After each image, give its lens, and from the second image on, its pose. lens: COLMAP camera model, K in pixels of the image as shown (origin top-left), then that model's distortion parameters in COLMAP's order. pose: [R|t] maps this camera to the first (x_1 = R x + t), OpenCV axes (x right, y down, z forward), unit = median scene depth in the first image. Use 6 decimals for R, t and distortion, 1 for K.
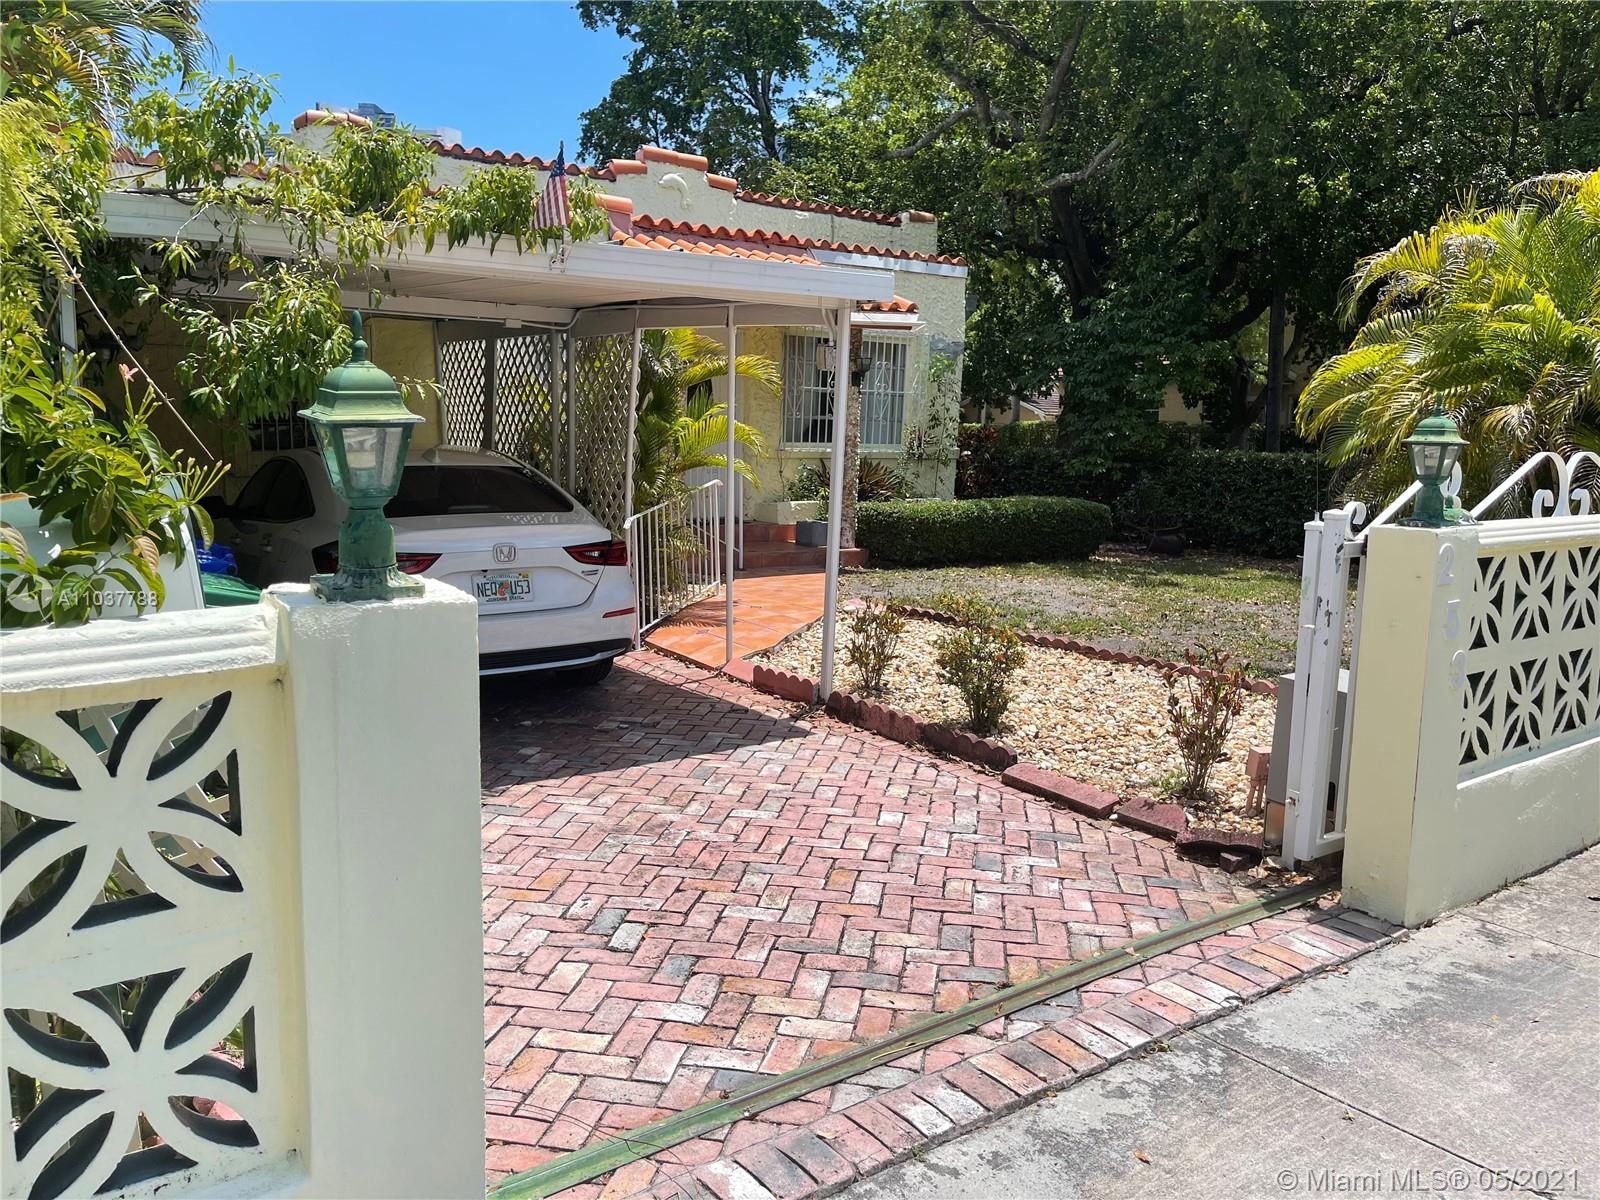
lens RADIAL K [[1212.5, 0, 801.5], [0, 1212.5, 595.4], [0, 0, 1]] dist [0.063376, -0.078934]
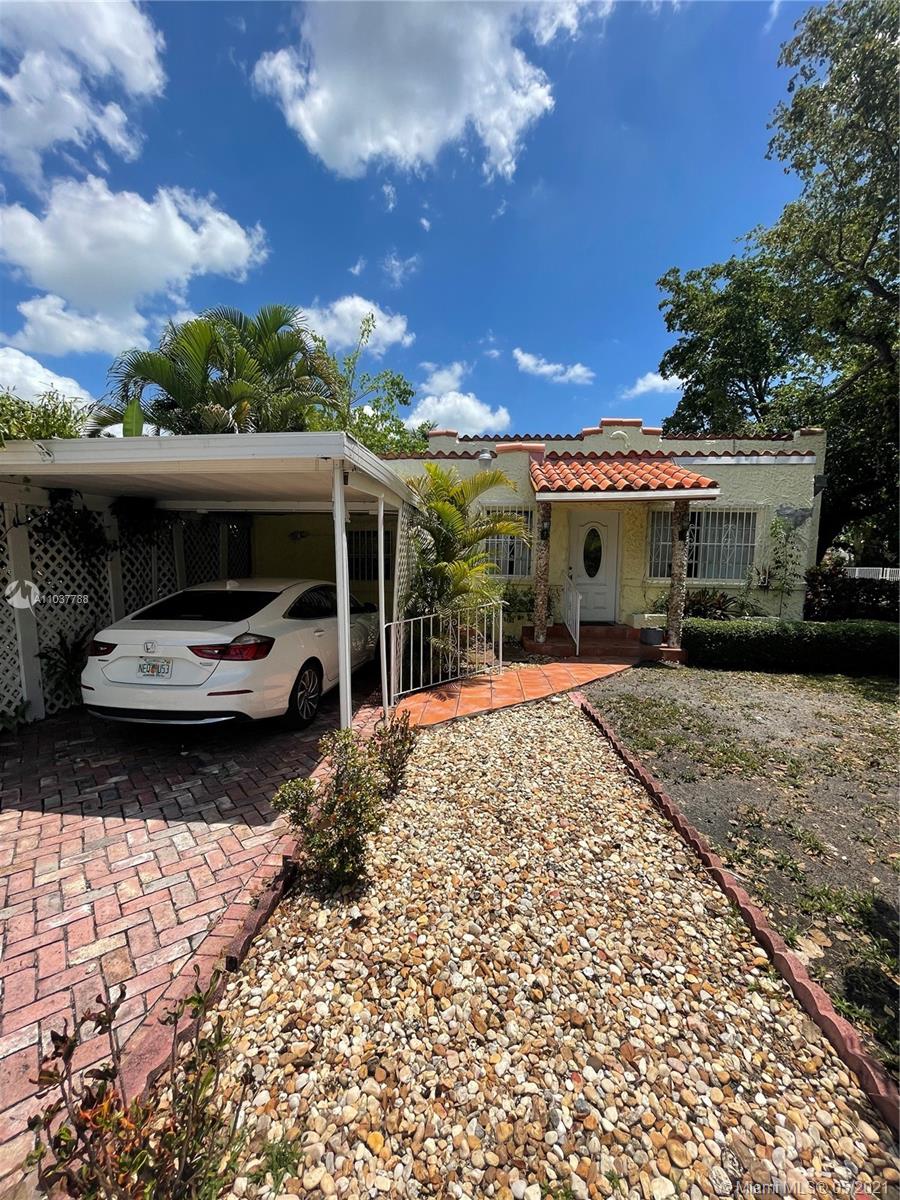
lens RADIAL K [[486.5, 0, 446.1], [0, 486.5, 596.6], [0, 0, 1]] dist [0.003188, -0.001313]
pose [[0.754143, 0.034969, -0.655778, 0.455766], [-0.088049, 0.994949, -0.048202, -0.101682], [0.650781, 0.094092, 0.753413, 0.753794]]
